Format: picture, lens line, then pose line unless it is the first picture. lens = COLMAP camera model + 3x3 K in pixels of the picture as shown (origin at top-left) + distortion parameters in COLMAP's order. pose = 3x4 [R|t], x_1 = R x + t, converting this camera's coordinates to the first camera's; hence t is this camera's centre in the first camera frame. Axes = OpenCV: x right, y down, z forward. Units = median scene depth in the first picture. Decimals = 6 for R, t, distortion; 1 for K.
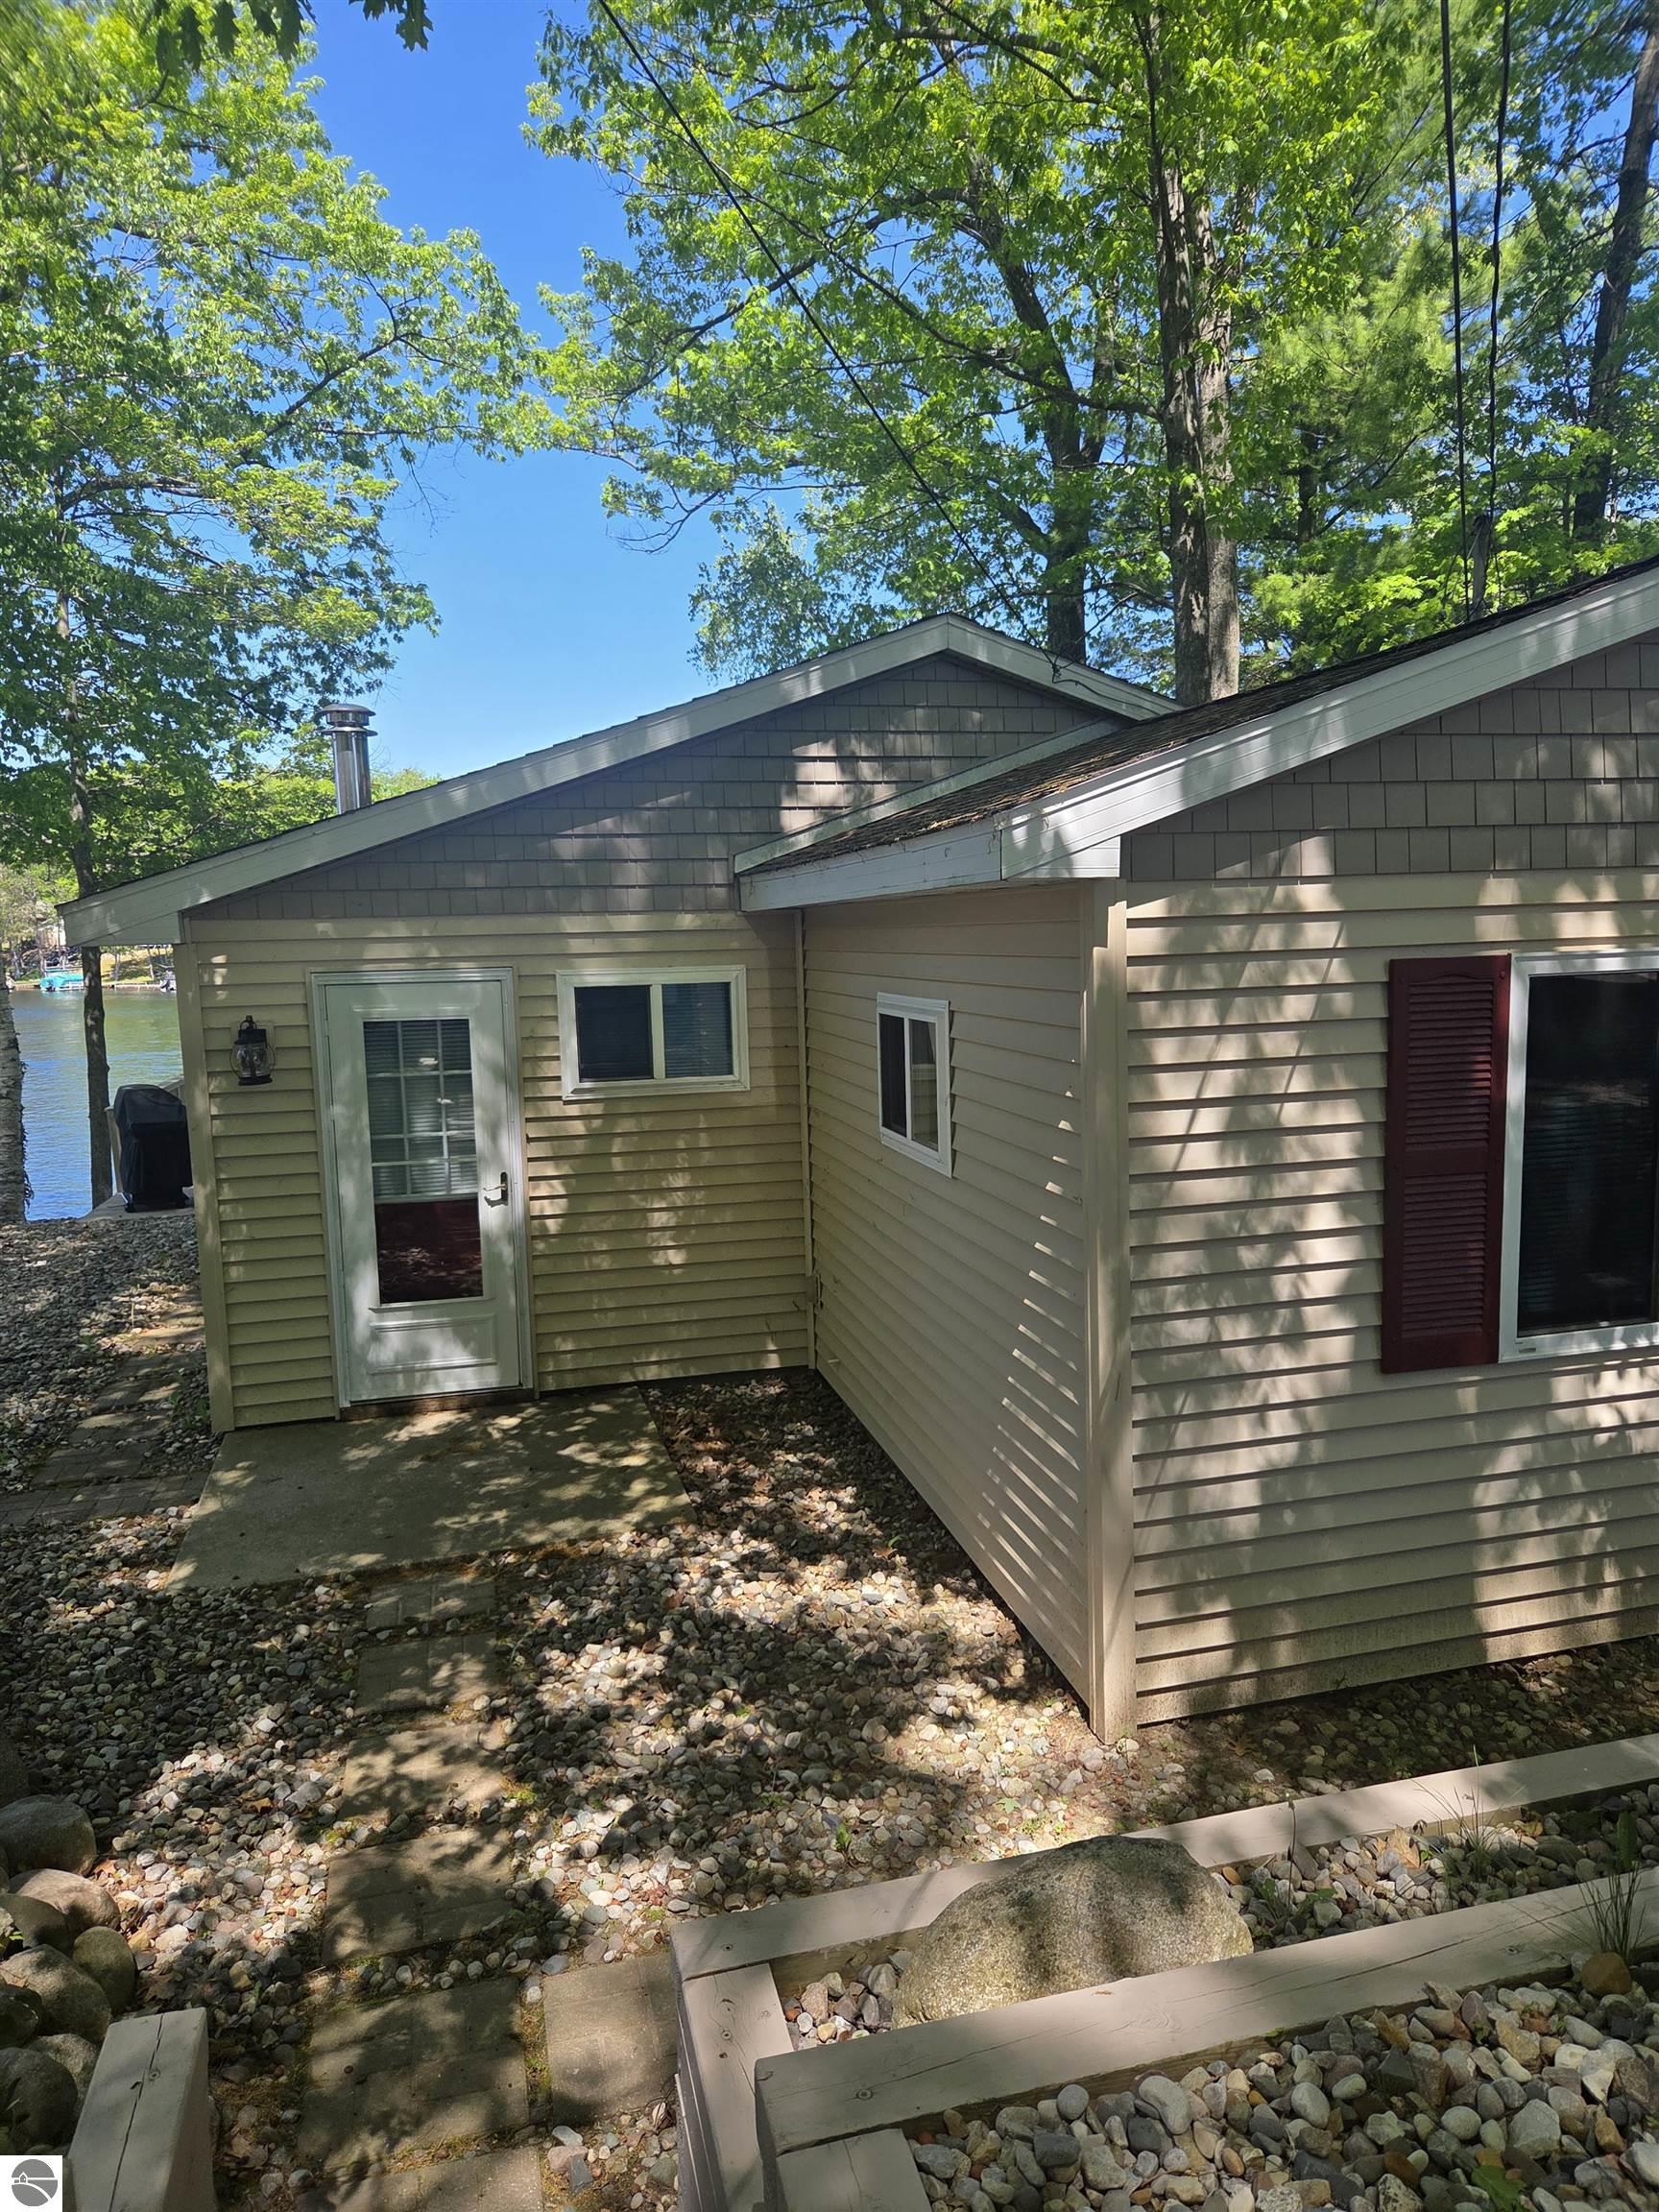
lens RADIAL K [[1492.8, 0, 847.7], [0, 1492.8, 1111.7], [0, 0, 1]] dist [0.088913, -0.082916]
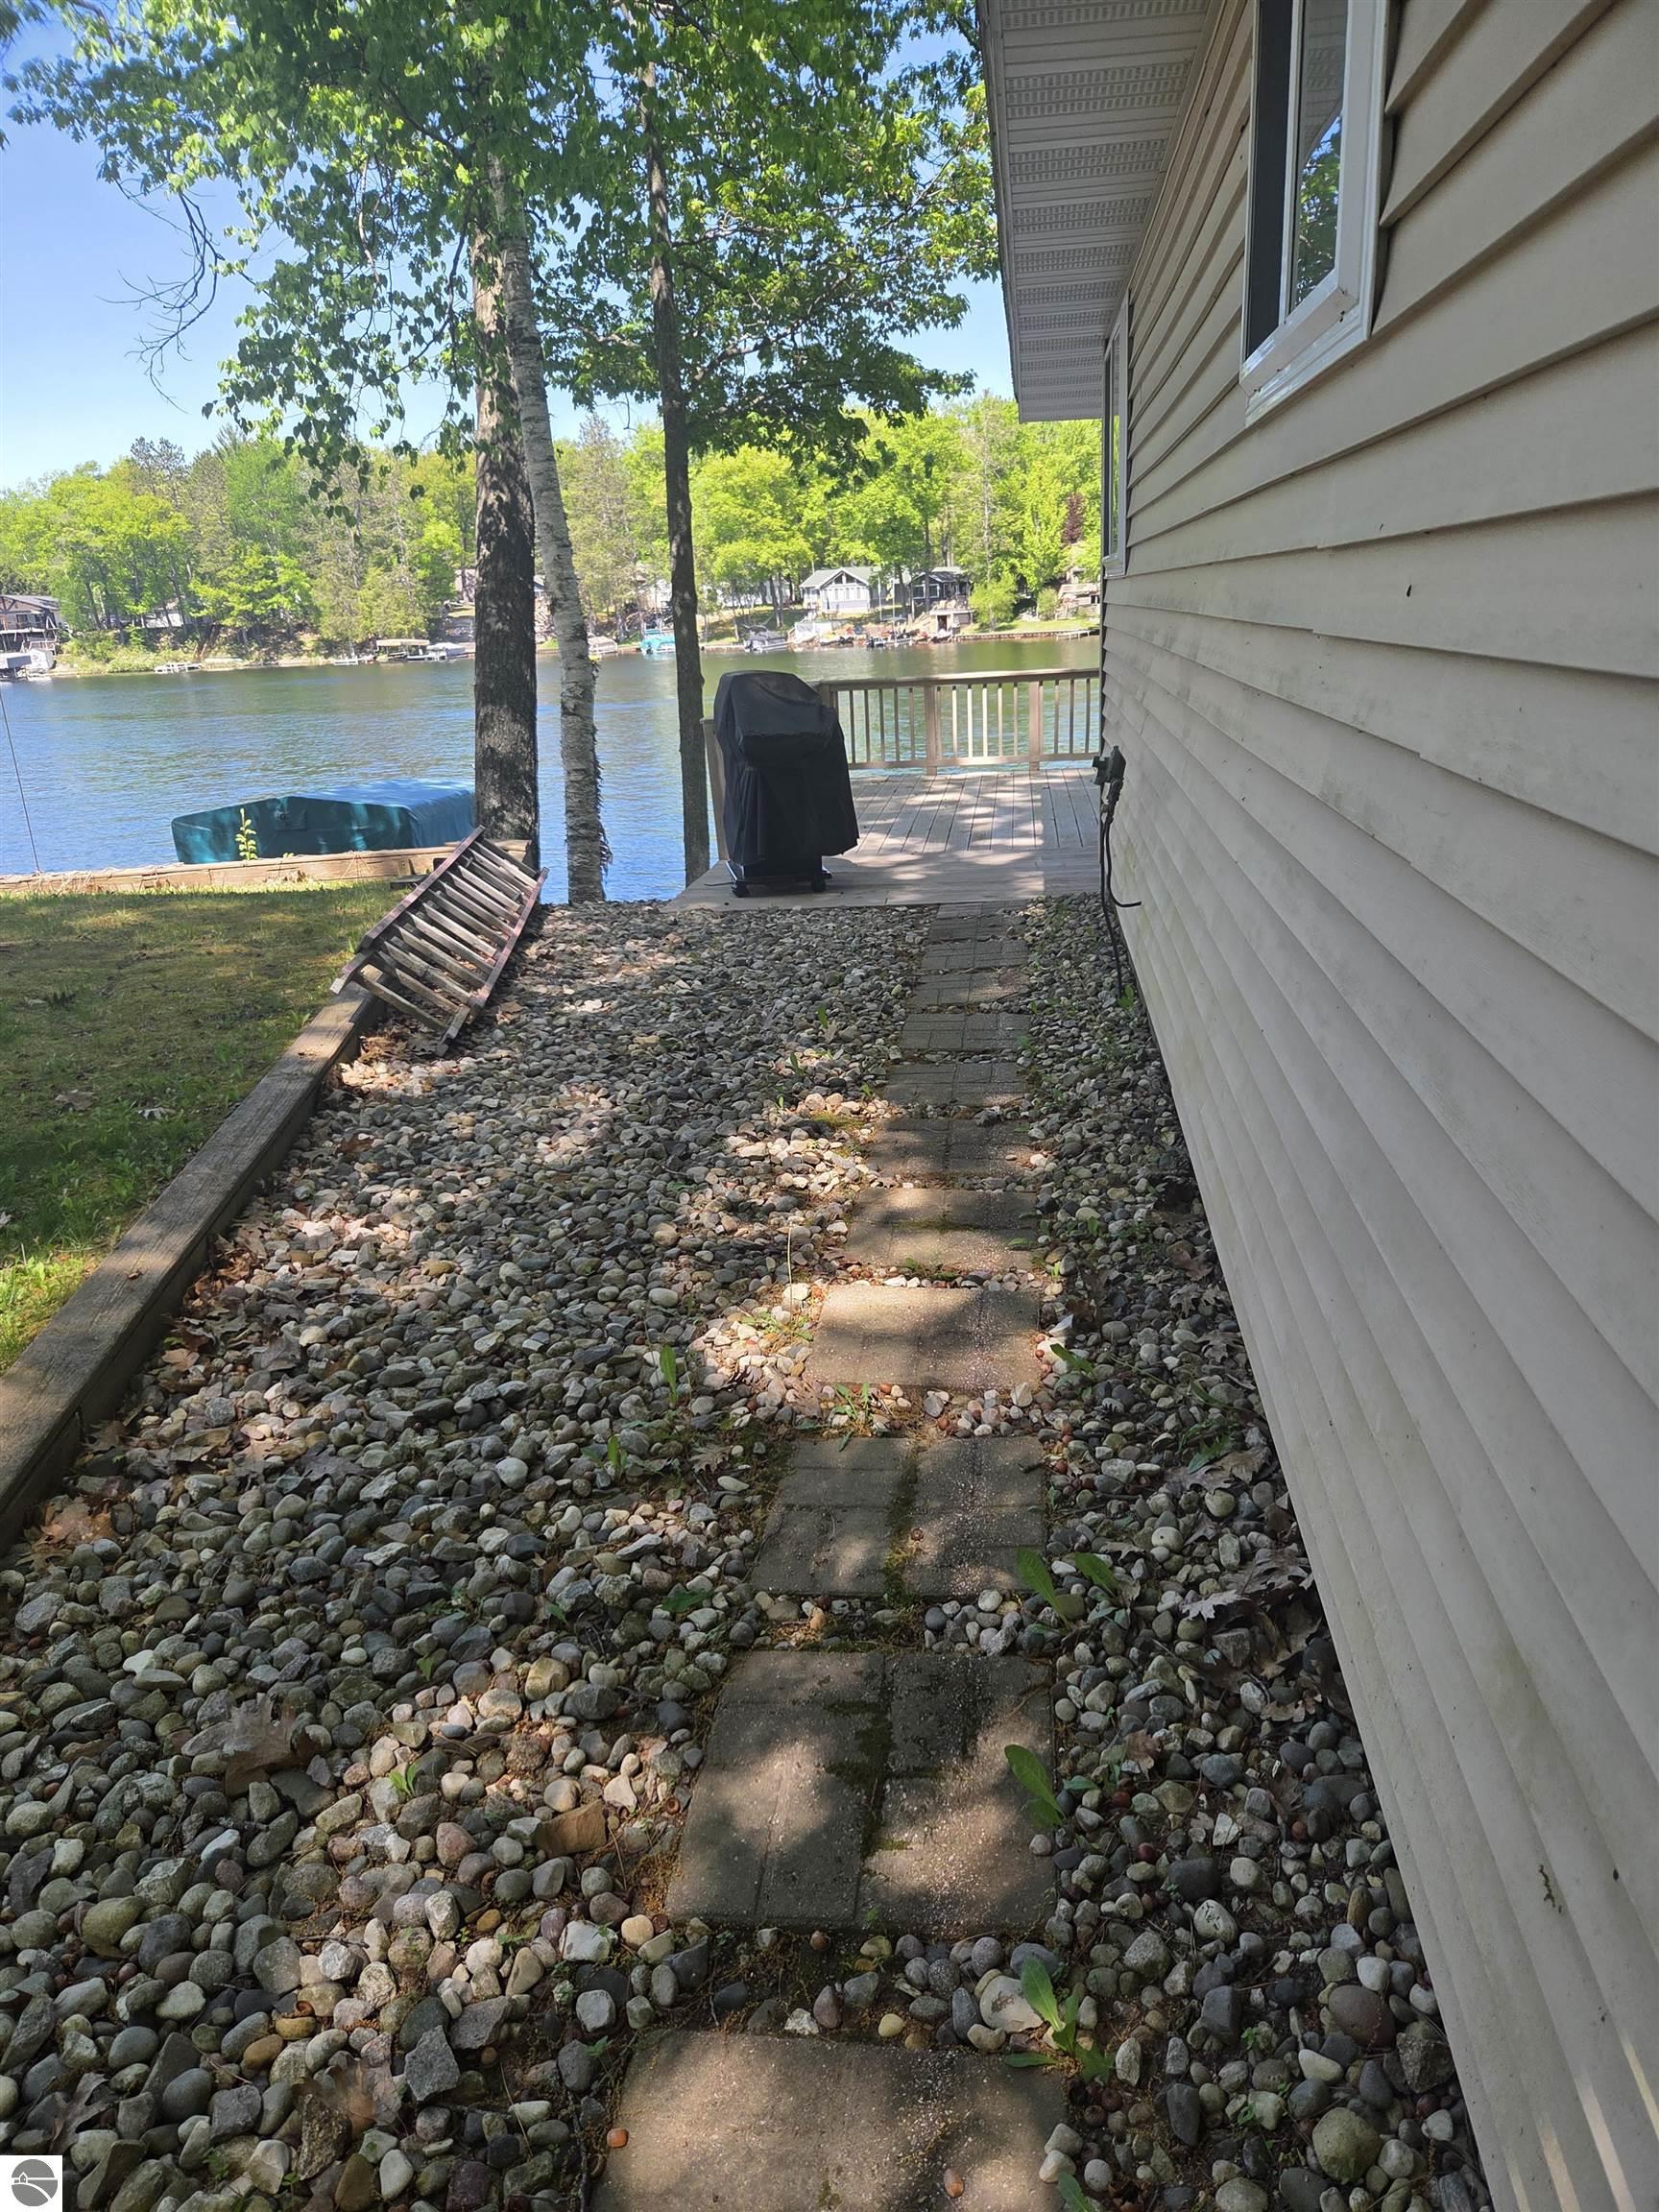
lens RADIAL K [[1492.8, 0, 847.7], [0, 1492.8, 1111.7], [0, 0, 1]] dist [0.088913, -0.082916]
pose [[0.936665, 0.087396, -0.339147, -0.228158], [-0.012745, 0.976229, 0.216366, 0.021782], [0.349995, -0.198340, 0.915514, 0.462472]]
